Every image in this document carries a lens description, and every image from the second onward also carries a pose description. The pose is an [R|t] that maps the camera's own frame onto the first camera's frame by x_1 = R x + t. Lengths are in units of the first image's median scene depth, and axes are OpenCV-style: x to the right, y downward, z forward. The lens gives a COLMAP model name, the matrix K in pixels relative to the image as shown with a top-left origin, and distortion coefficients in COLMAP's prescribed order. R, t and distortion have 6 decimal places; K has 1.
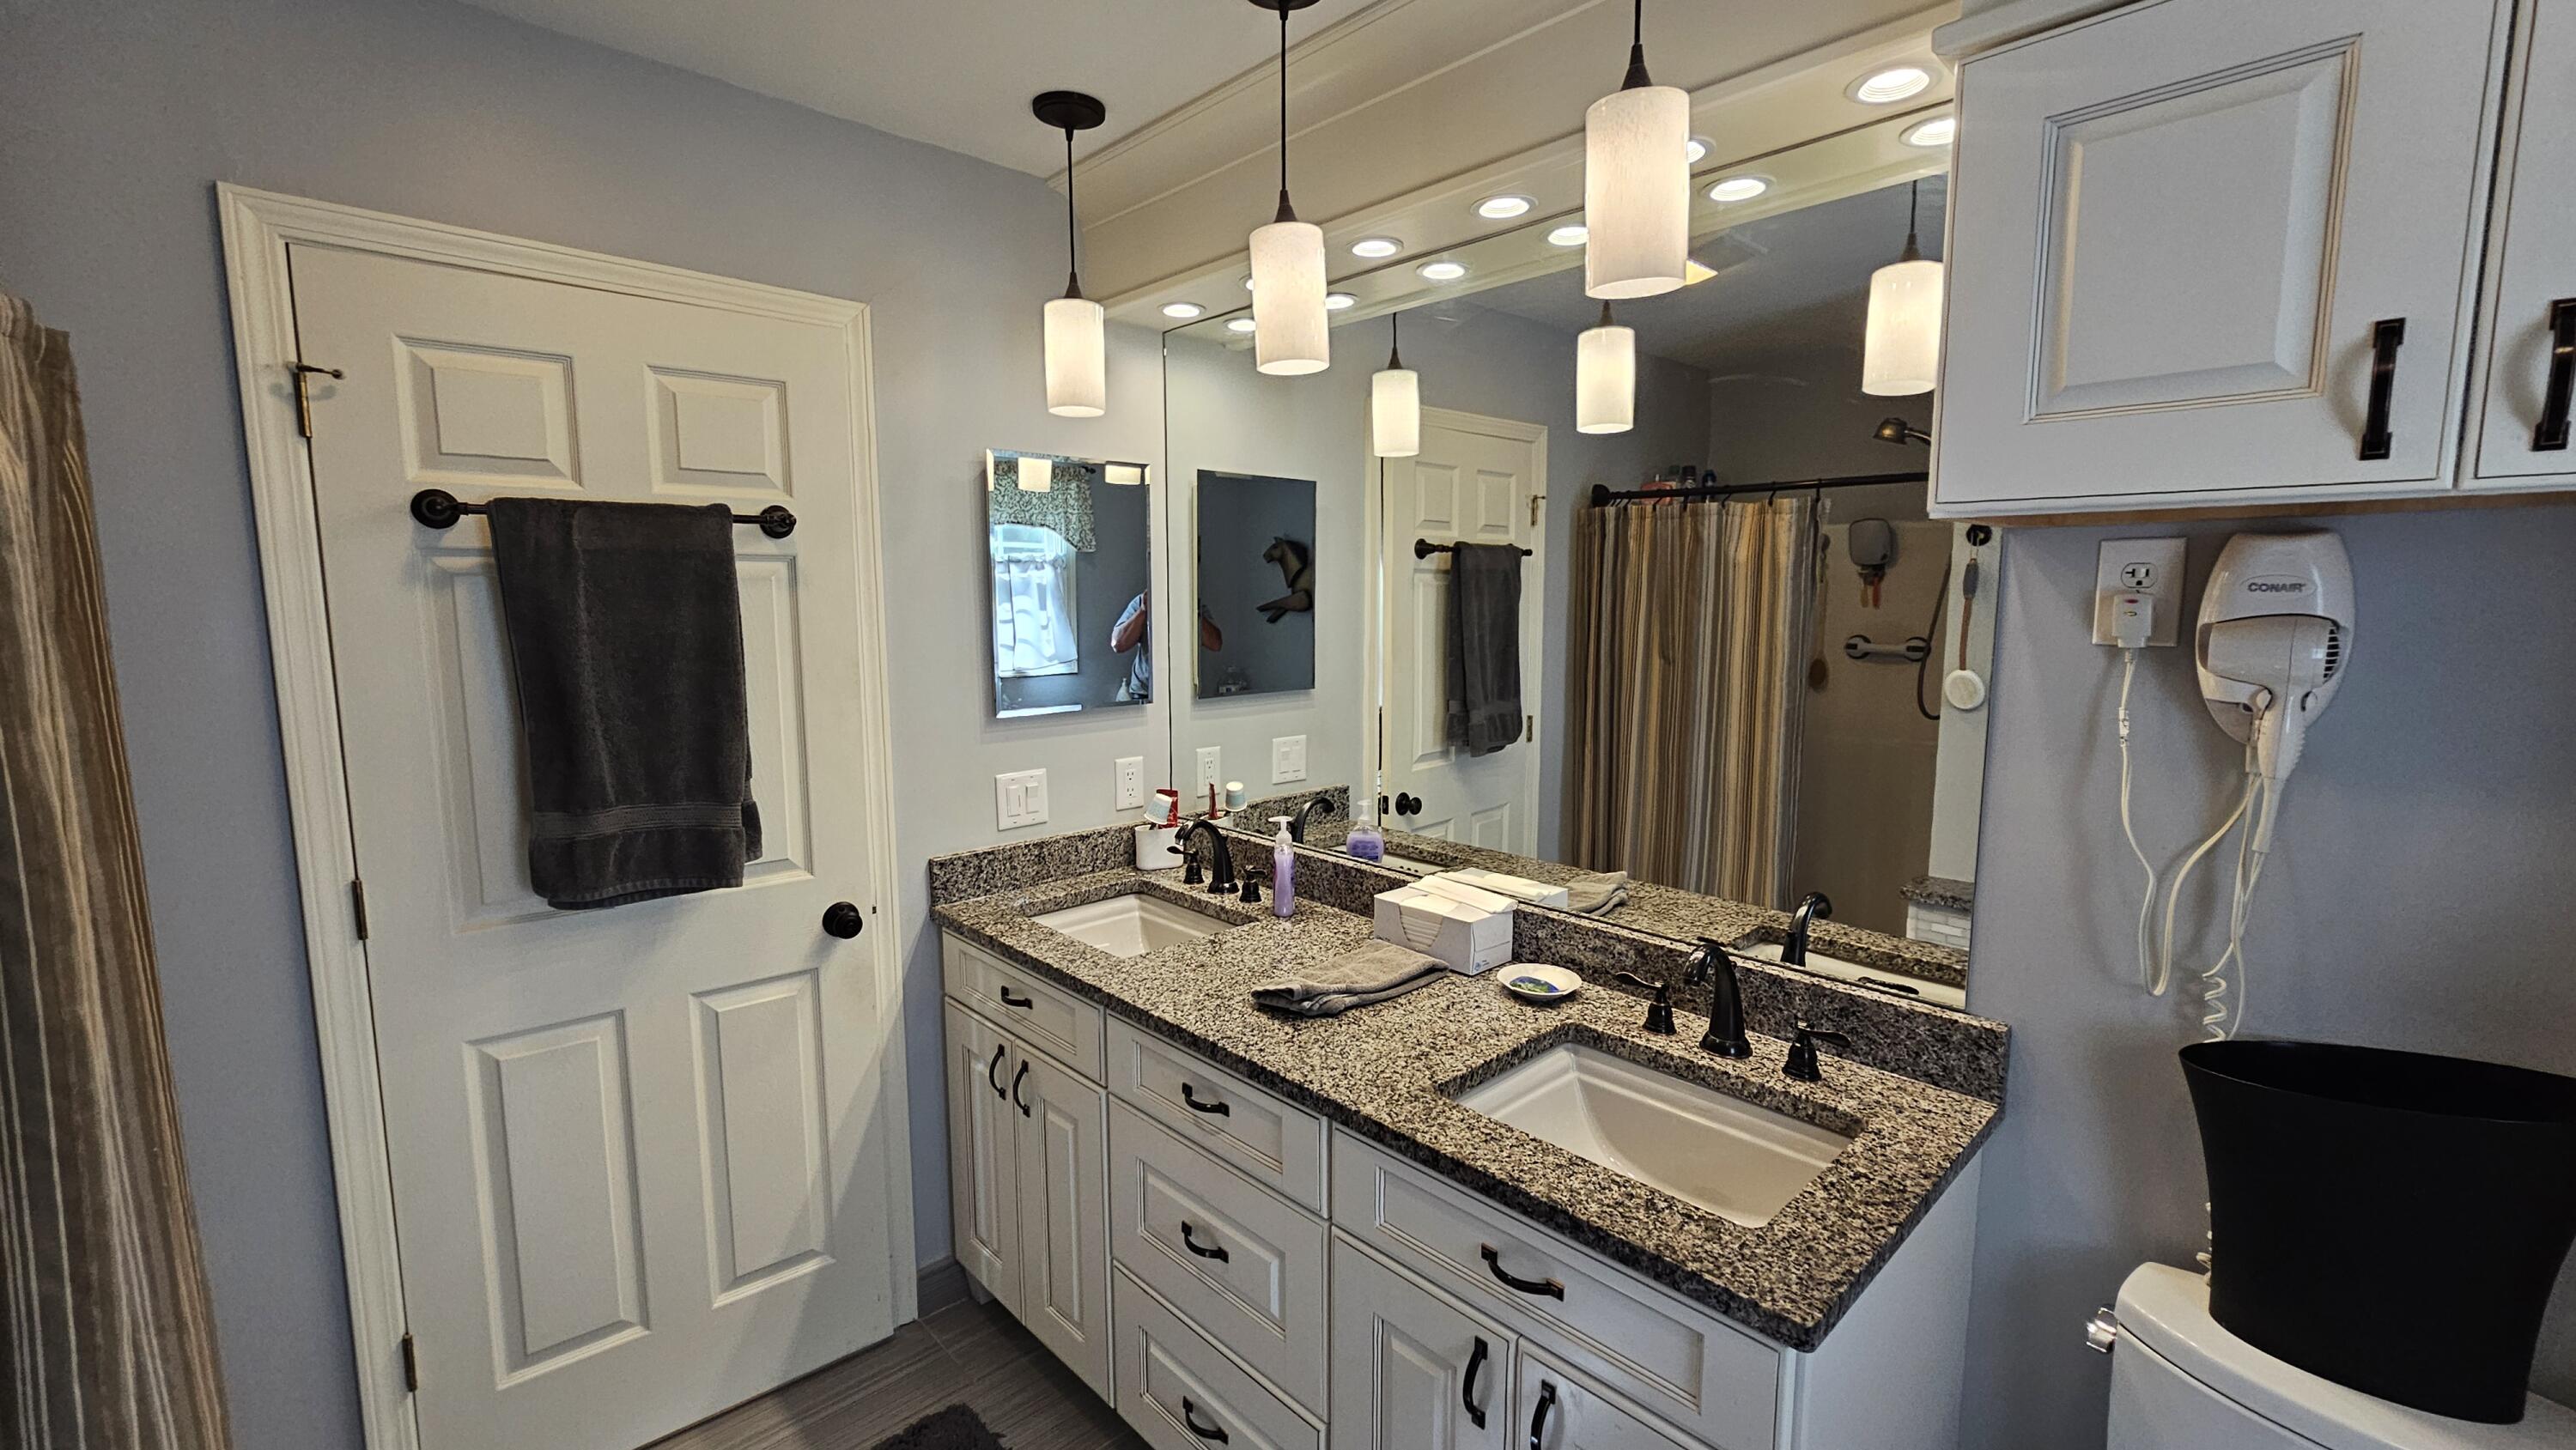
lens RADIAL K [[1098.8, 0, 1288.0], [0, 1098.8, 725.0], [0, 0, 1]] dist [-0.000168, -0.000038]
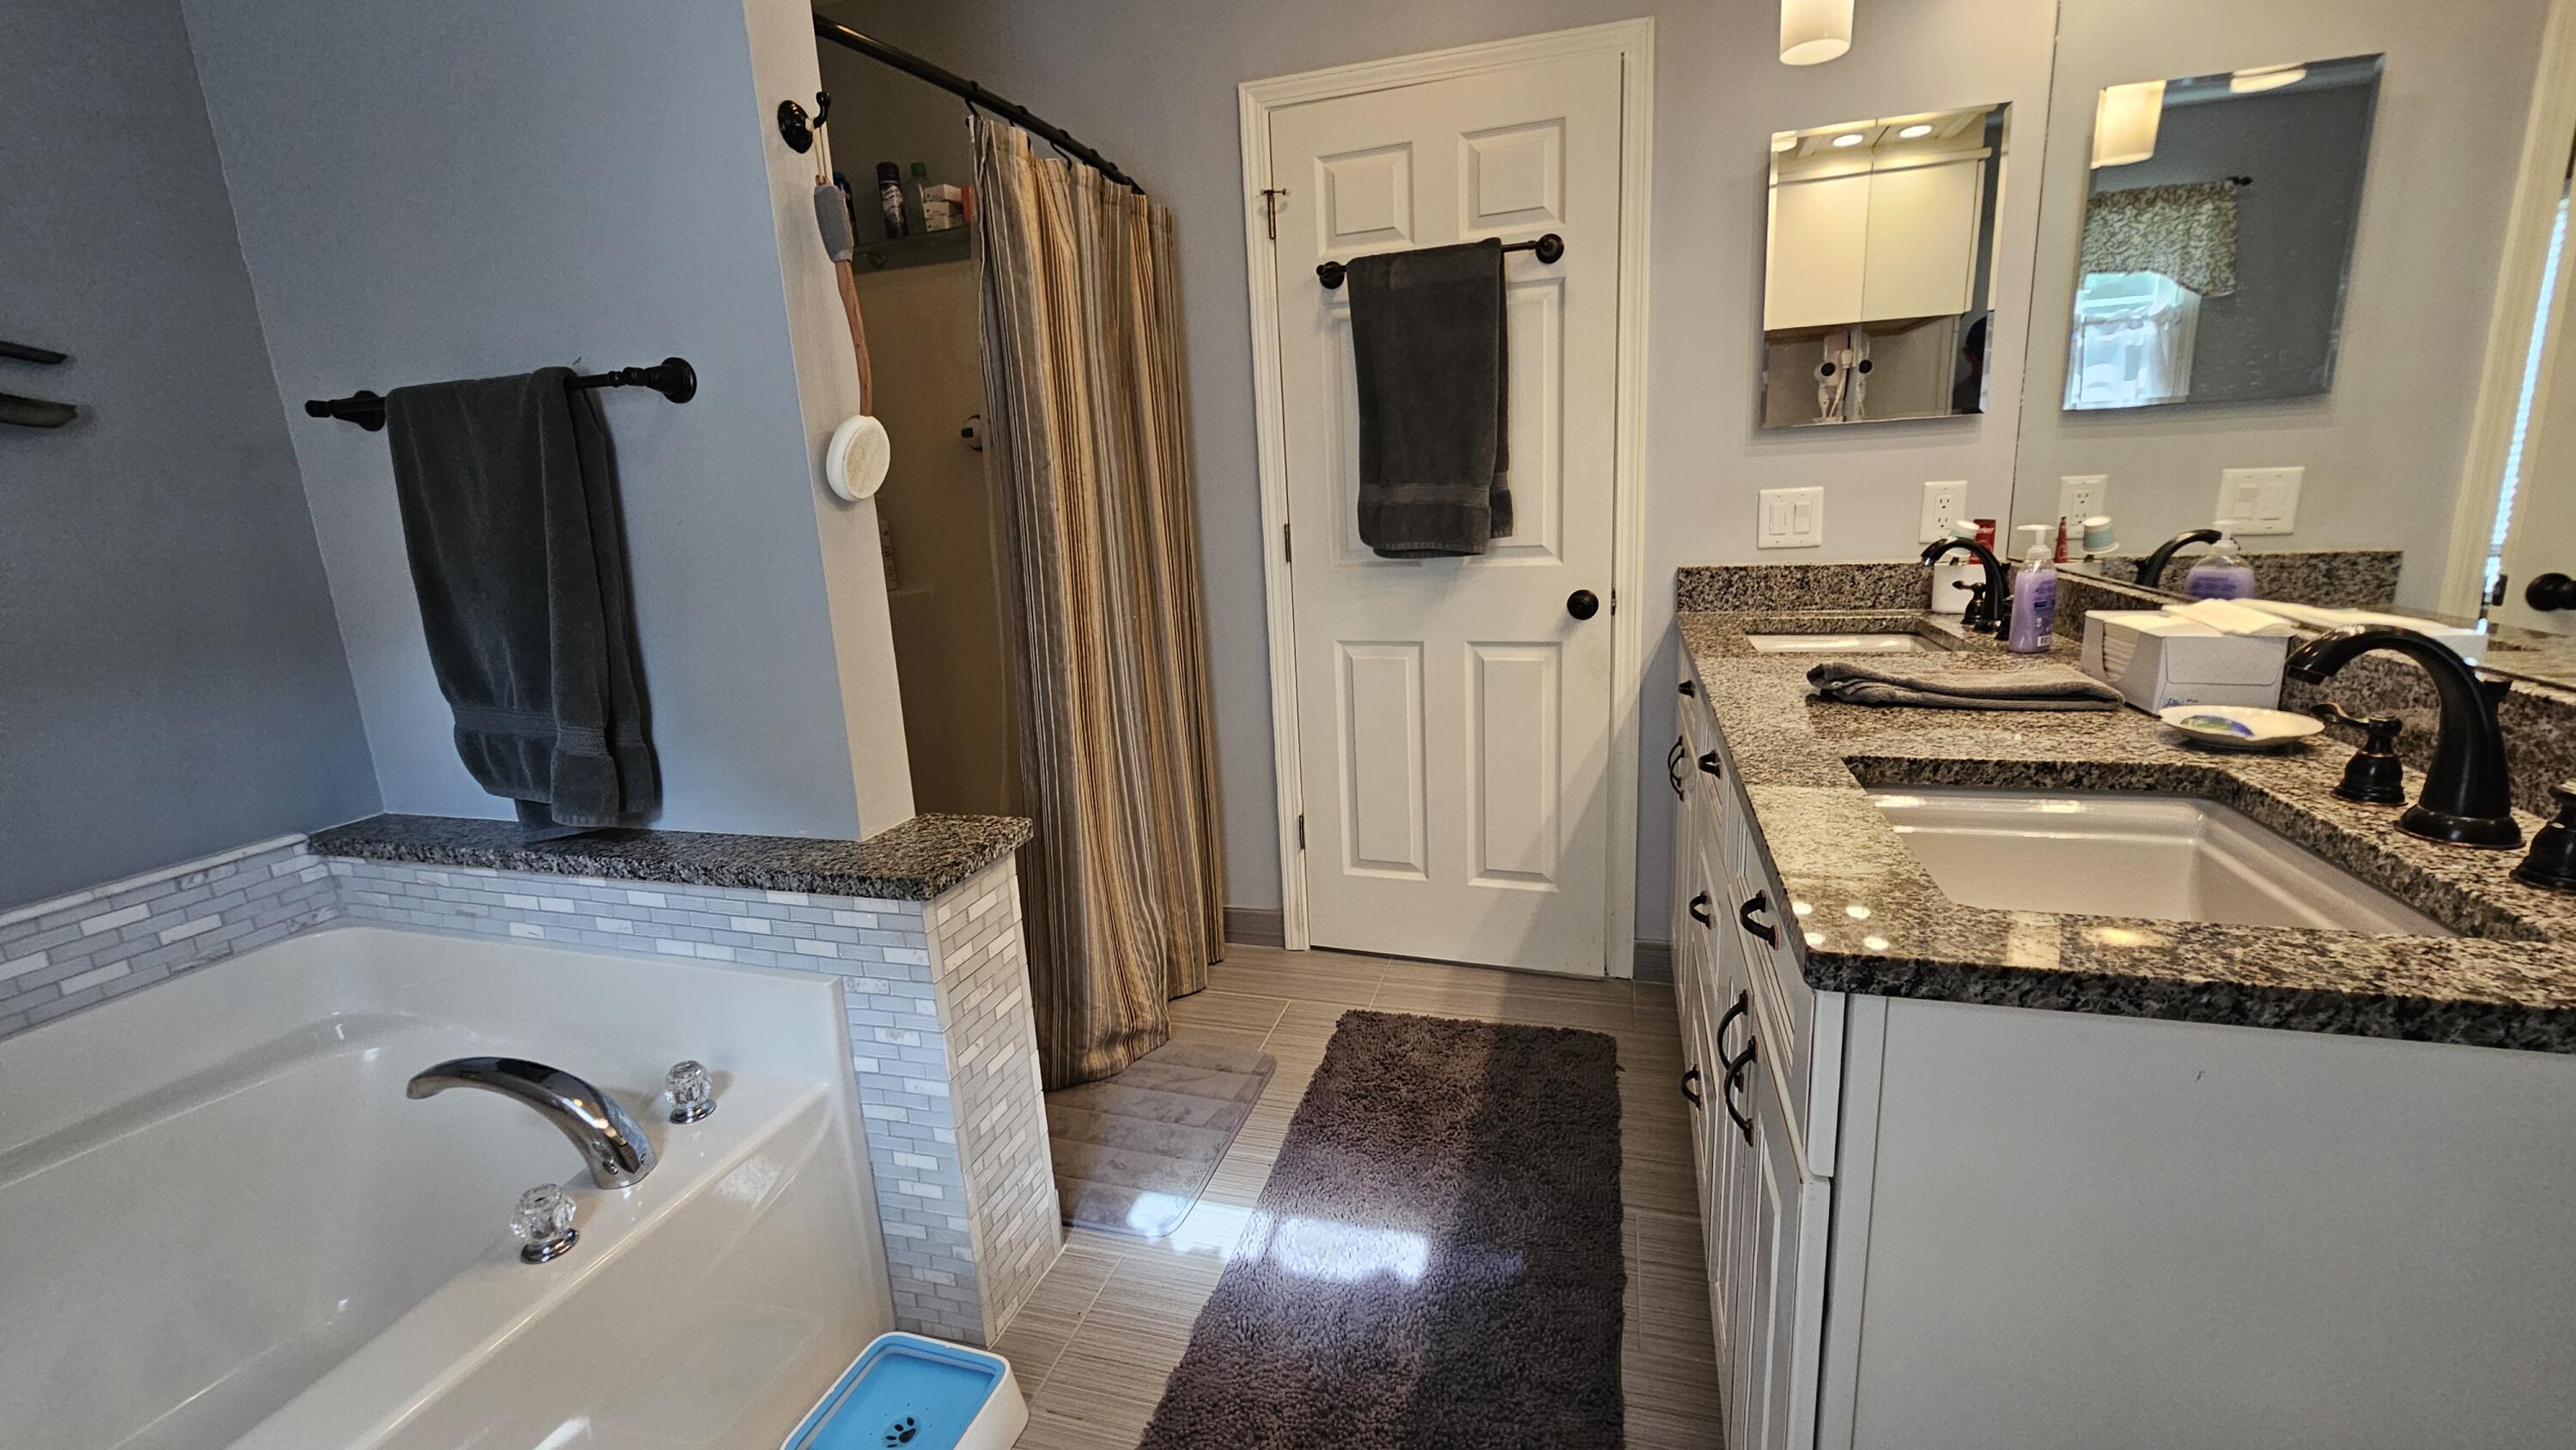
lens RADIAL K [[1053.1, 0, 1288.0], [0, 1053.1, 725.0], [0, 0, 1]] dist [-0.001328, 0.000047]
pose [[0.495939, 0.169074, -0.851738, 0.477833], [-0.061734, 0.985245, 0.159630, 0.167428], [0.866160, -0.026585, 0.499059, 0.197202]]
